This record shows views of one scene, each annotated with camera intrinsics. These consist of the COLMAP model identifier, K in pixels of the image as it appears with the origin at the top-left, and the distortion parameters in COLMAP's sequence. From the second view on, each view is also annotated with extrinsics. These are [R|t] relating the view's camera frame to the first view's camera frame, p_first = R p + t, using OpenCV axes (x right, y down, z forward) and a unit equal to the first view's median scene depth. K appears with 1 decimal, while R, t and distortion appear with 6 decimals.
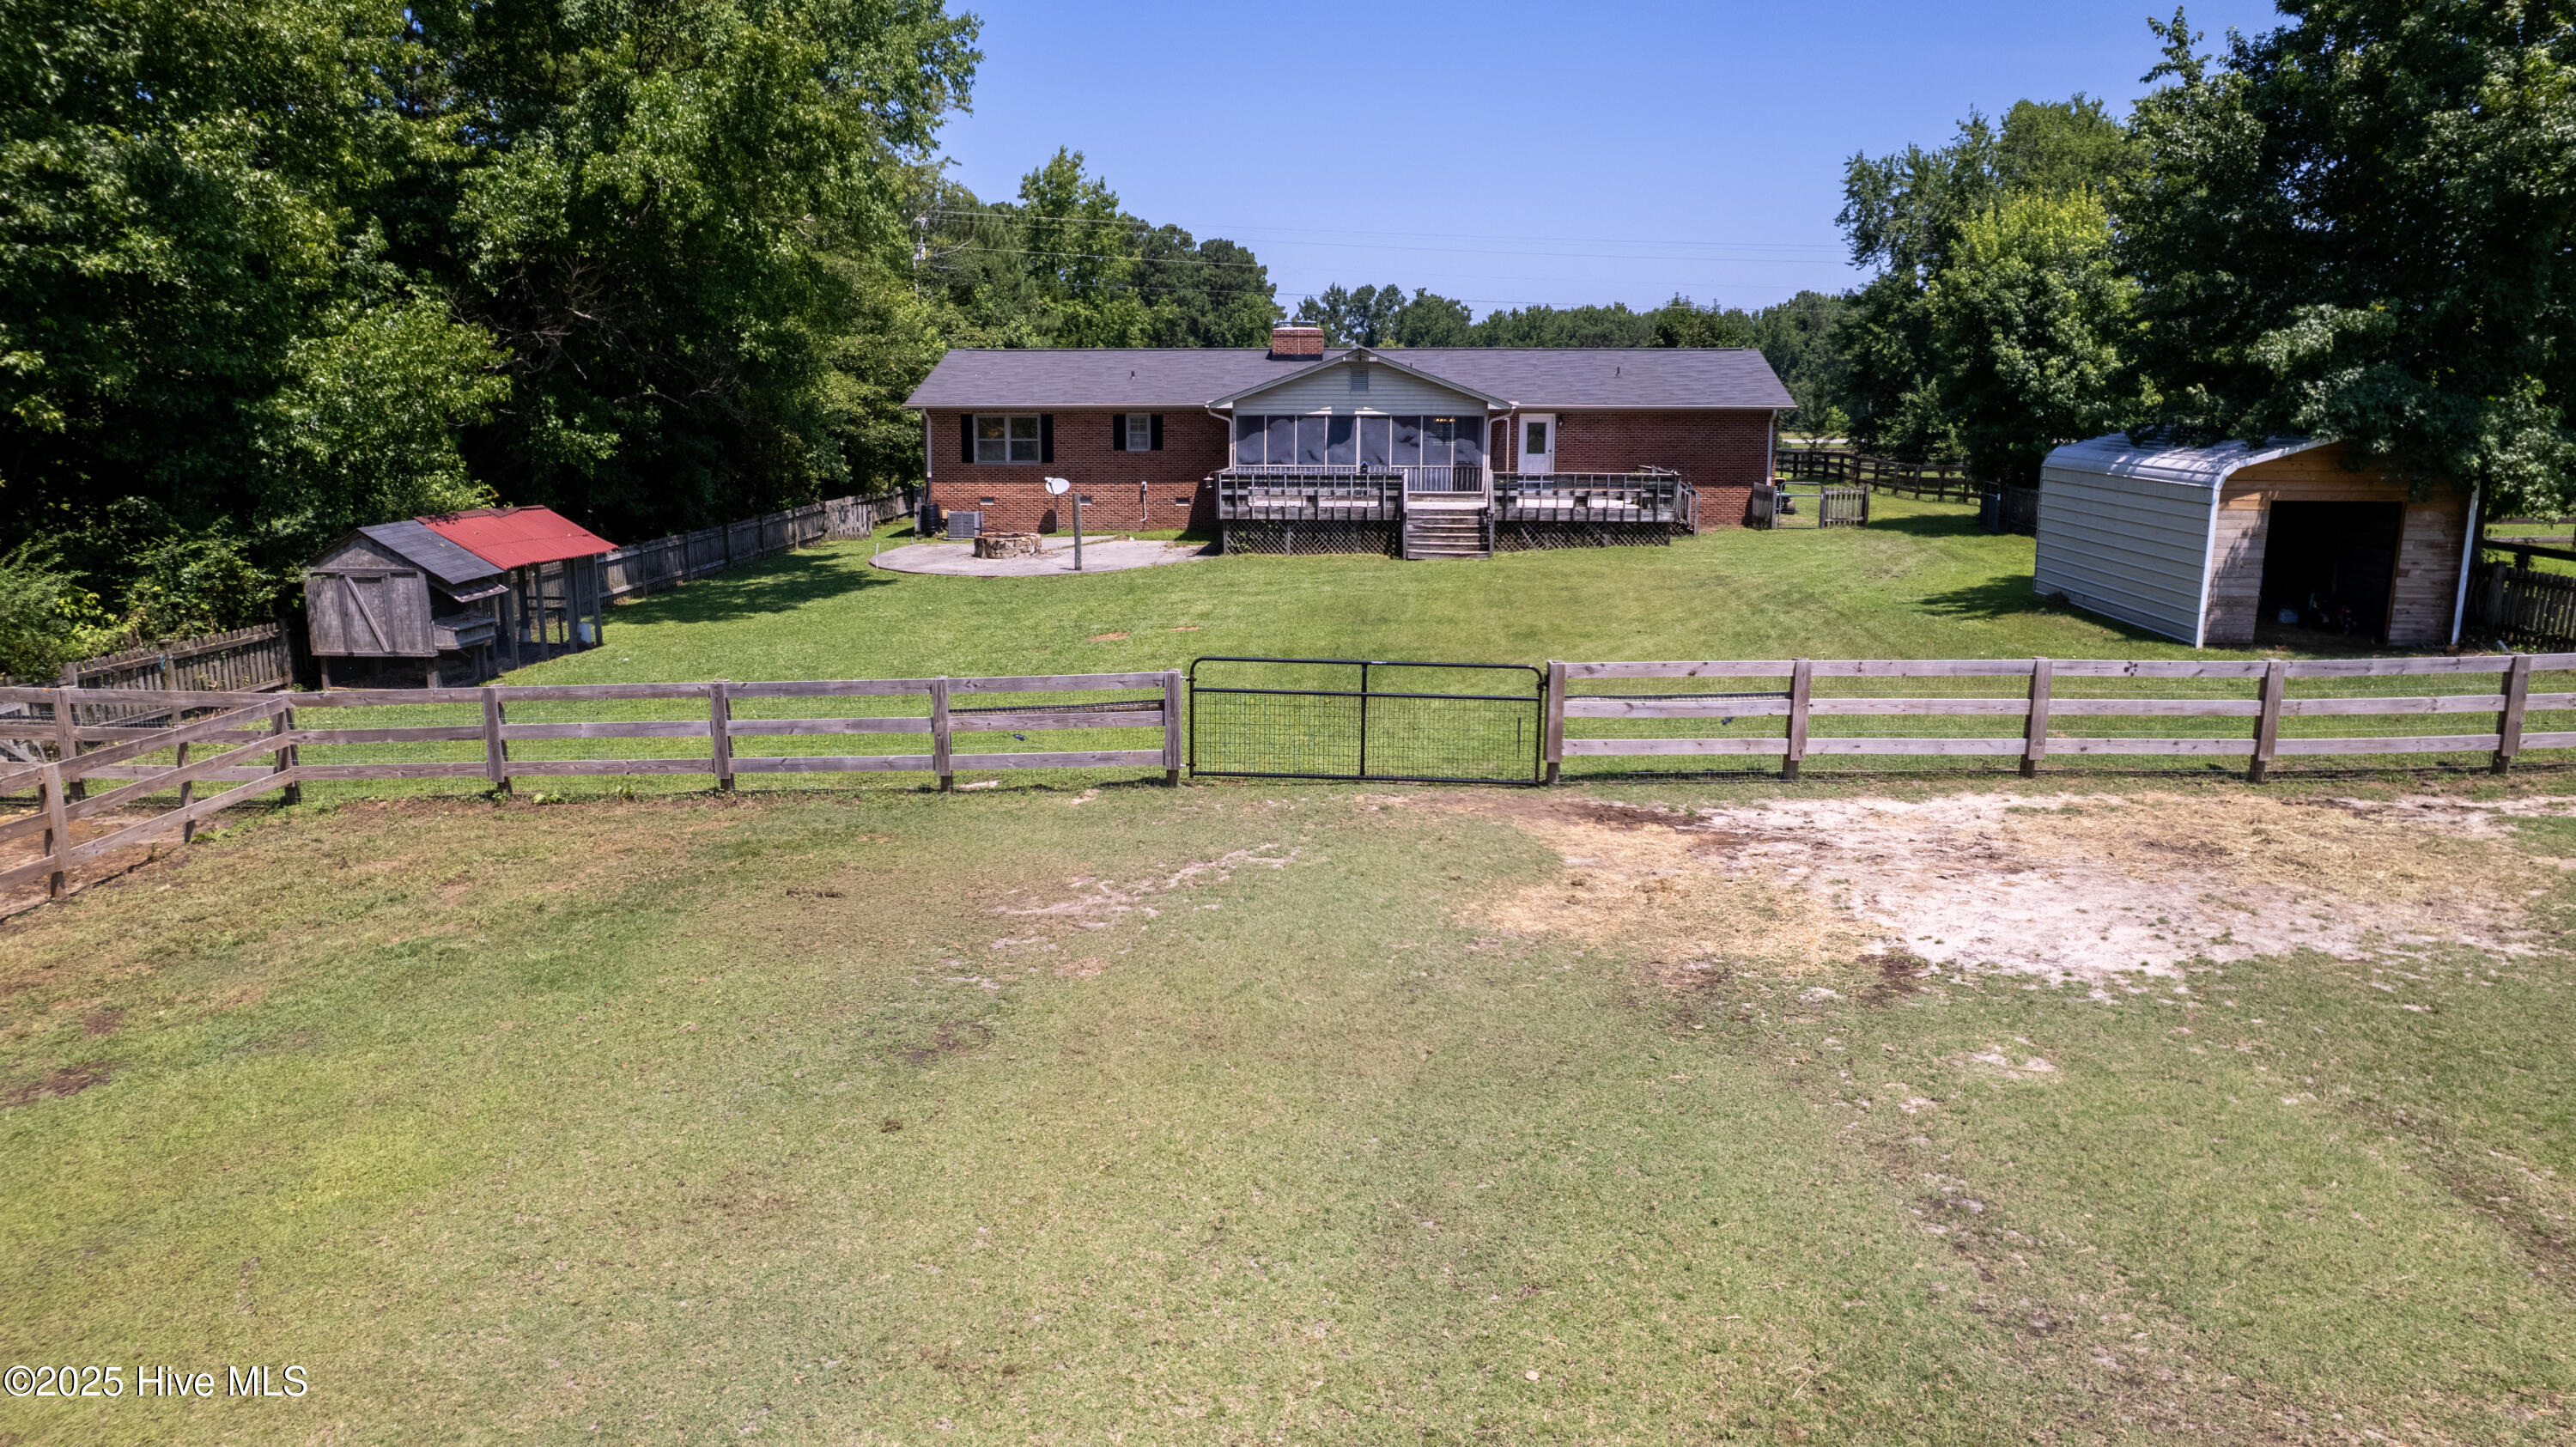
lens RADIAL K [[1603.5, 0, 1288.0], [0, 1603.5, 723.5], [0, 0, 1]] dist [-0.044362, 0.000745]
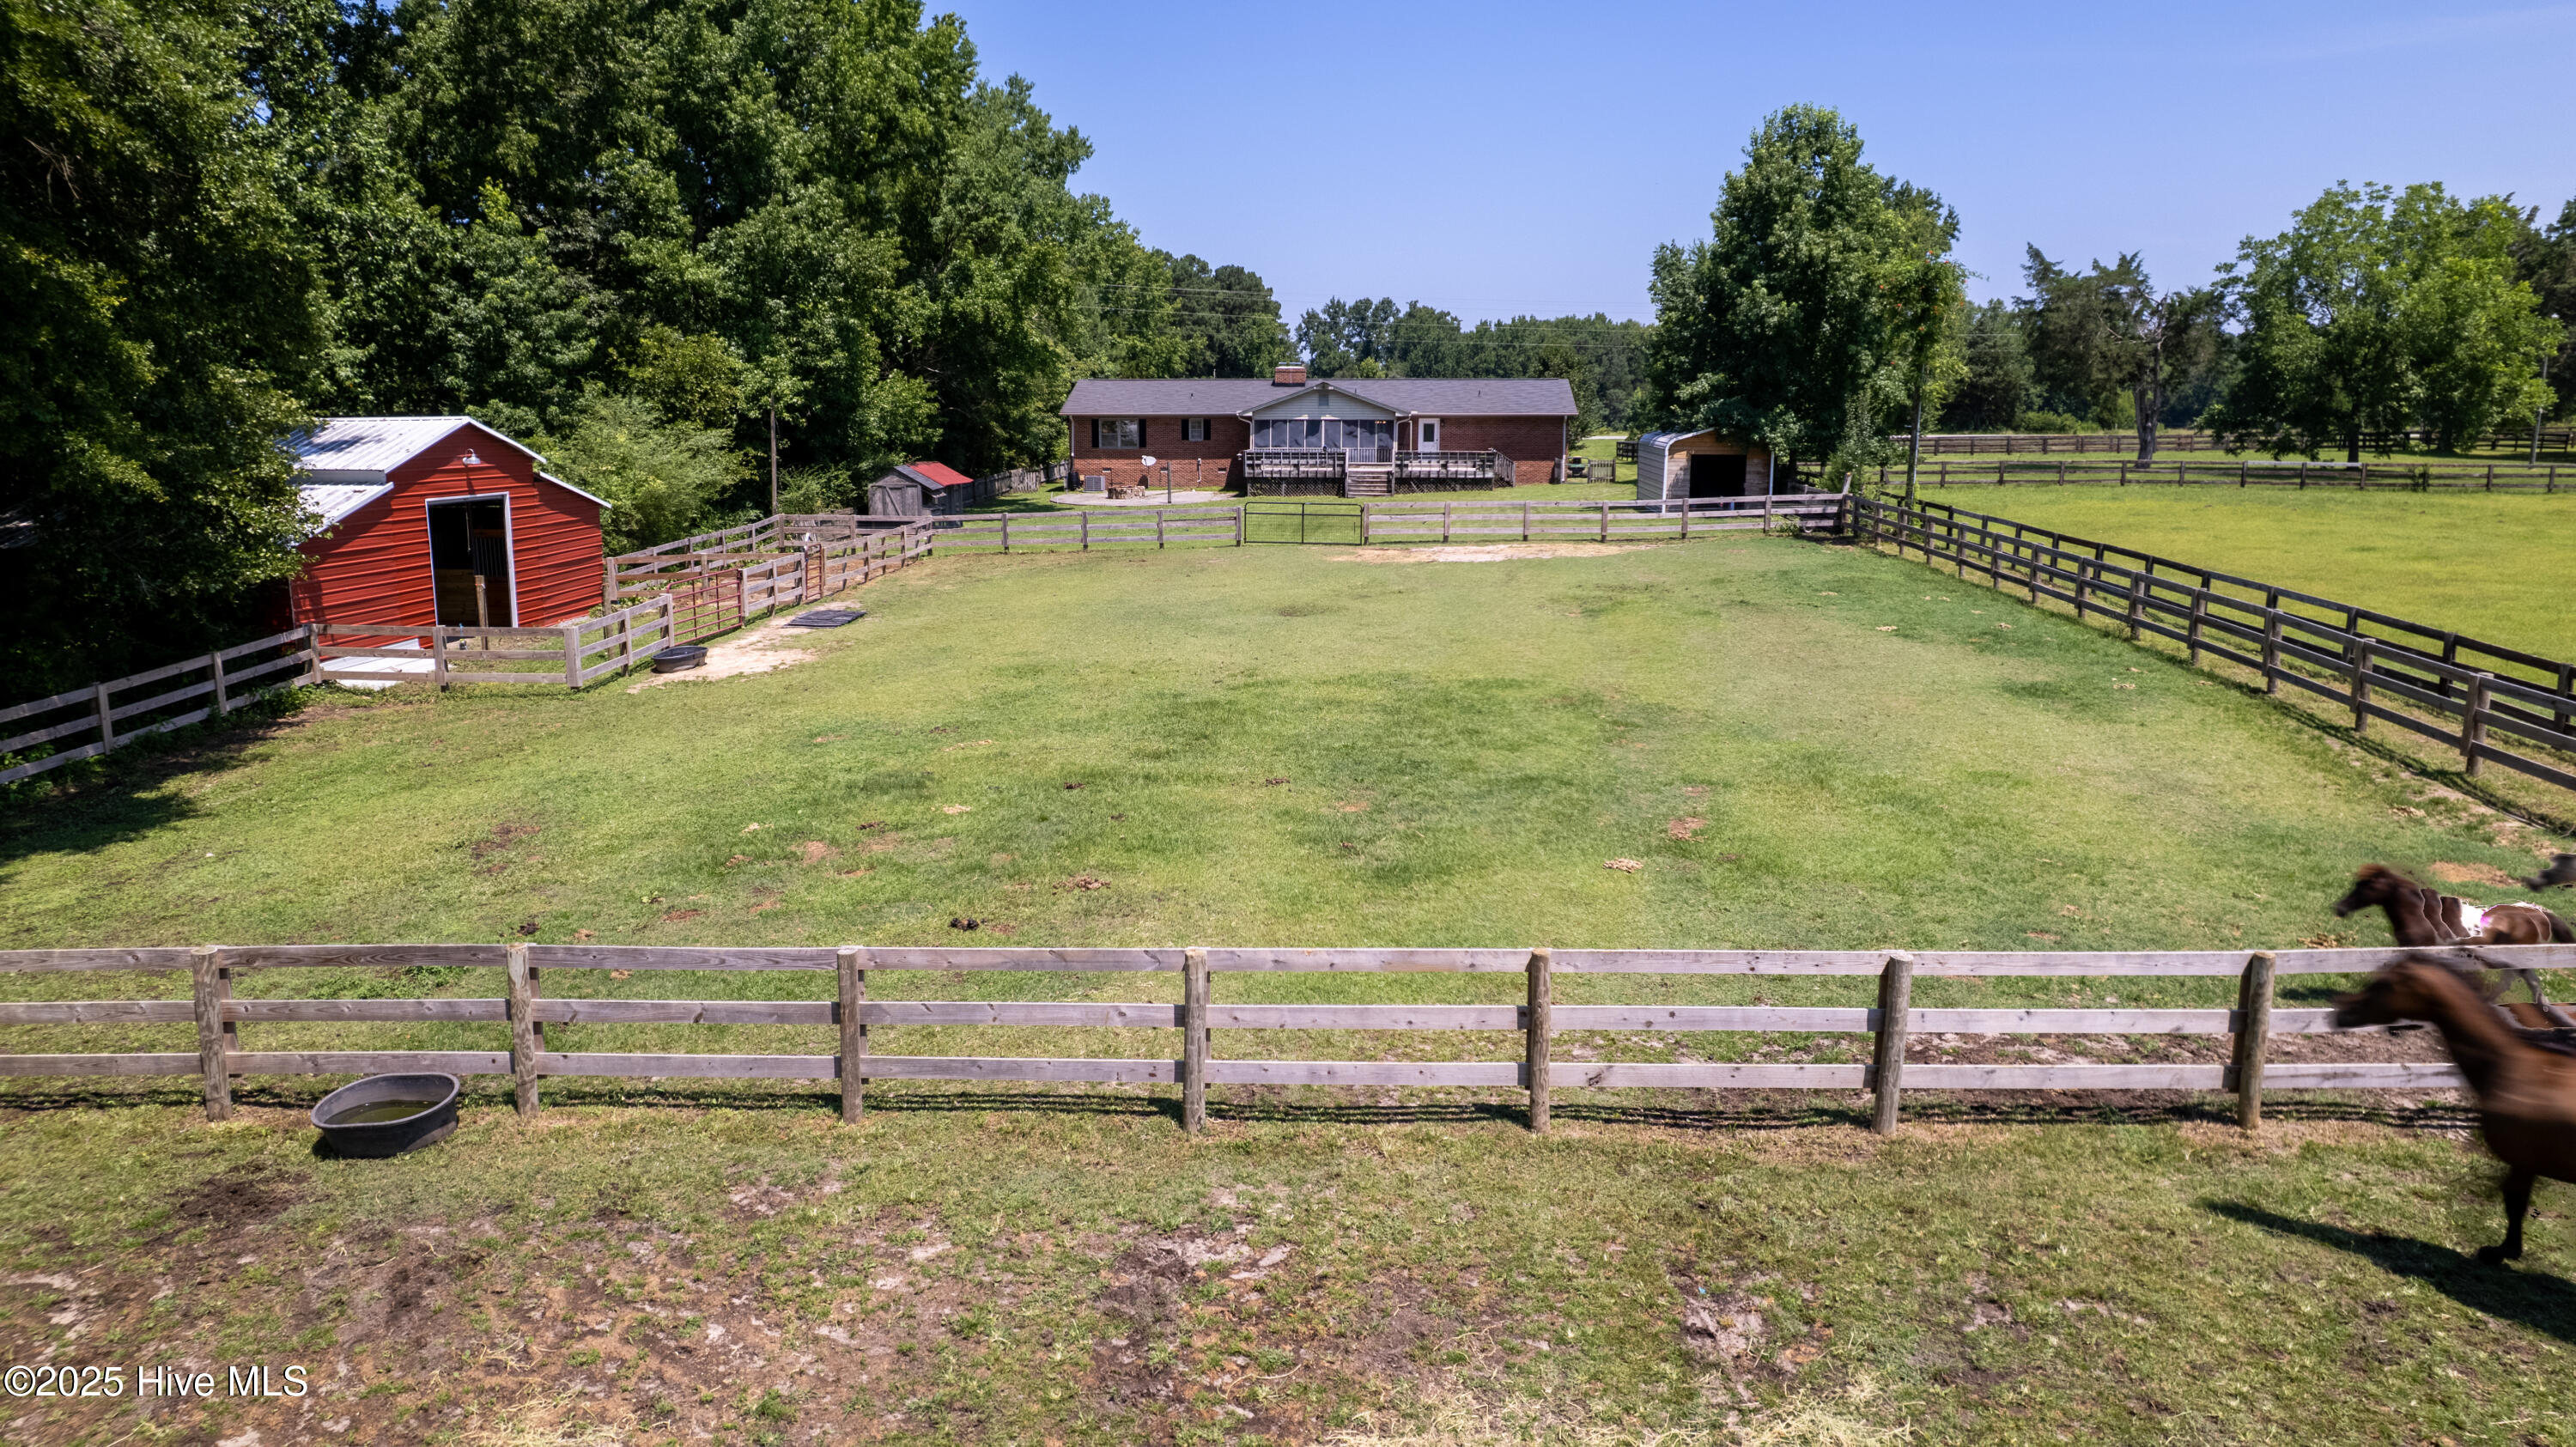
lens RADIAL K [[1603.5, 0, 1288.0], [0, 1603.5, 723.5], [0, 0, 1]] dist [-0.044362, 0.000745]
pose [[0.999993, 0.000039, -0.003851, 0.011905], [-0.000043, 1.000000, -0.000972, 0.143335], [0.003851, 0.000972, 0.999992, -0.760202]]
